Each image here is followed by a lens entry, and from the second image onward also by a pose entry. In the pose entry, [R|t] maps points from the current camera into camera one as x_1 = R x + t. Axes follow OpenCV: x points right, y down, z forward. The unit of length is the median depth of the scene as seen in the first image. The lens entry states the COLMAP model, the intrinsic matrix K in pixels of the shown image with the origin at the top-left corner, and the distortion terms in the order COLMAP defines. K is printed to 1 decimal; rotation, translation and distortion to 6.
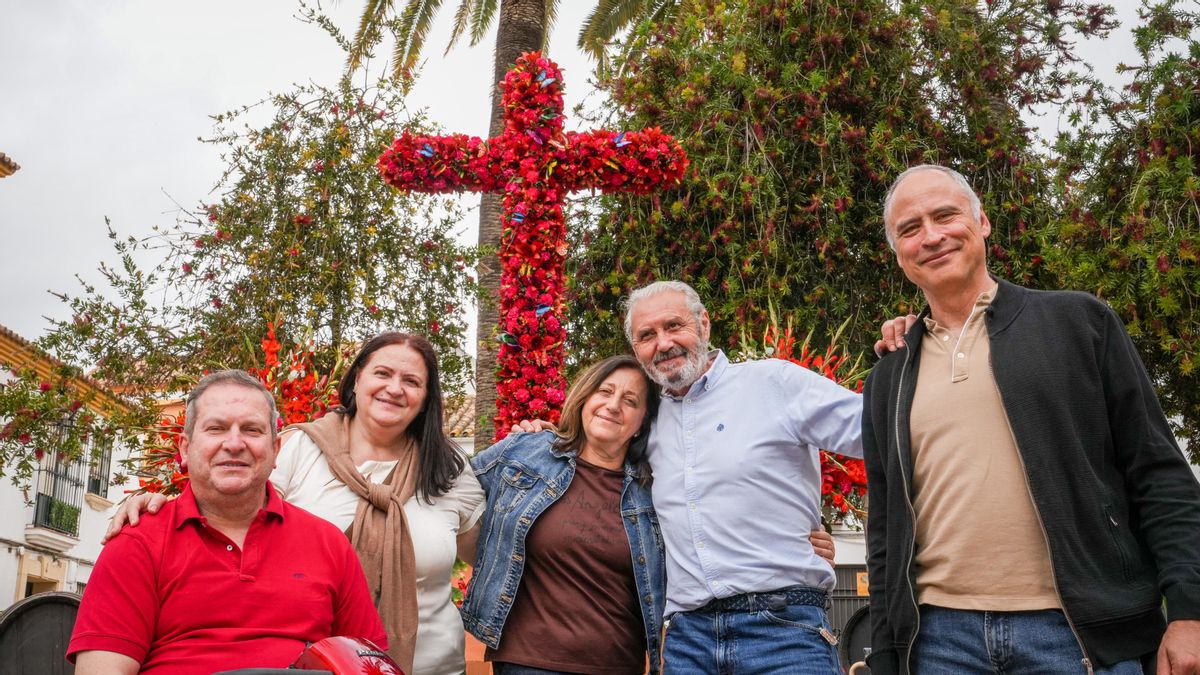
lens RADIAL K [[1535.4, 0, 600.0], [0, 1535.4, 337.5], [0, 0, 1]] dist [-0.124588, 0.017024]
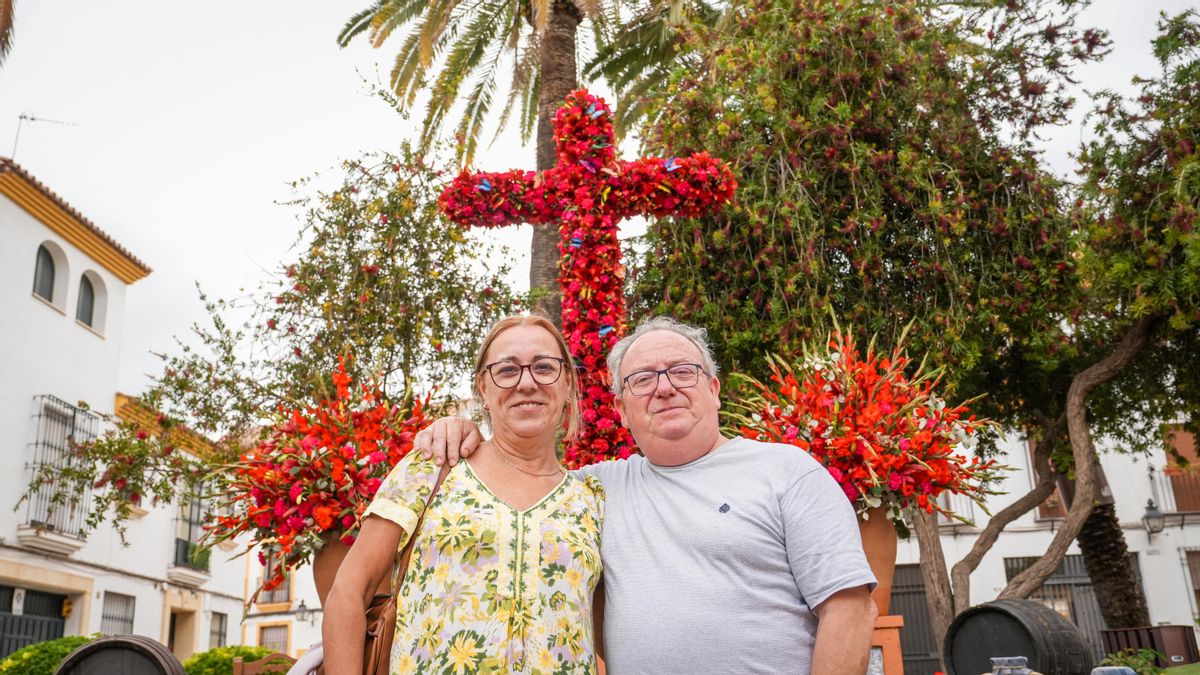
lens RADIAL K [[1220.6, 0, 566.9], [0, 1220.6, 284.6], [0, 0, 1]] dist [-0.189876, 0.382047]
pose [[0.997830, -0.052484, -0.039759, -0.023830], [0.048606, 0.994487, -0.092919, 0.021127], [0.044417, 0.090784, 0.994880, 0.157066]]
